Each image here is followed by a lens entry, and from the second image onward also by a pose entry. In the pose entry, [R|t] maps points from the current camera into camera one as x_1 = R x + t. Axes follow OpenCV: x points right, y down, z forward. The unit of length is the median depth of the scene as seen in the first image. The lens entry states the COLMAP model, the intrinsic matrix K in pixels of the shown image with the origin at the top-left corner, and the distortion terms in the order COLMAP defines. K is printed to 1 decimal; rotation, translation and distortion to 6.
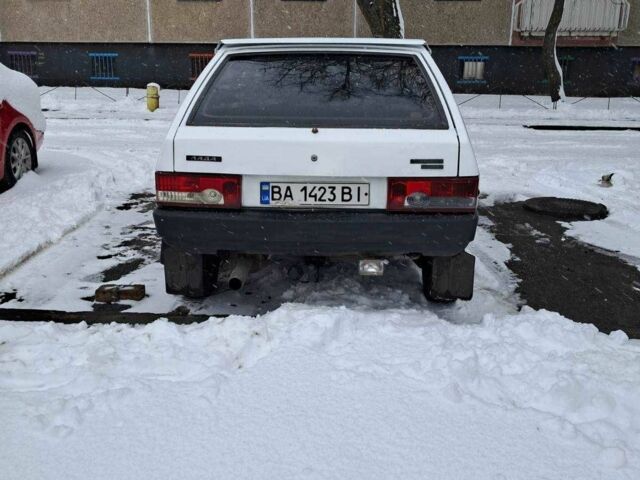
lens RADIAL K [[659.2, 0, 317.3], [0, 659.2, 241.6], [0, 0, 1]] dist [0.031151, 0.000000]
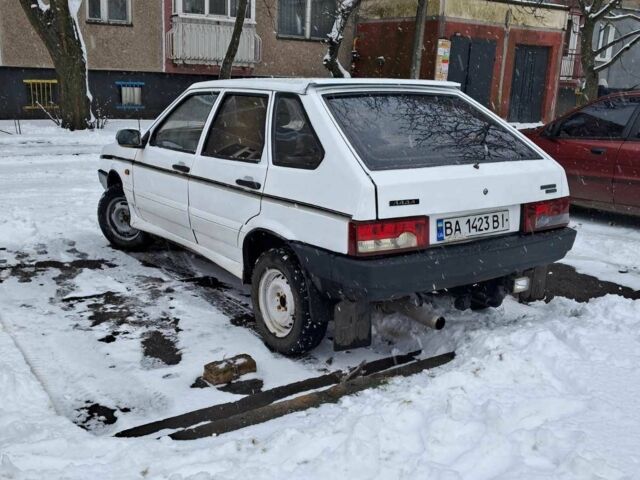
lens RADIAL K [[659.2, 0, 299.2], [0, 659.2, 237.9], [0, 0, 1]] dist [0.031151, 0.000000]
pose [[0.794995, -0.127045, 0.593163, -0.870297], [0.147775, 0.988925, 0.013753, -0.108603], [-0.588341, 0.076721, 0.804965, 0.305176]]
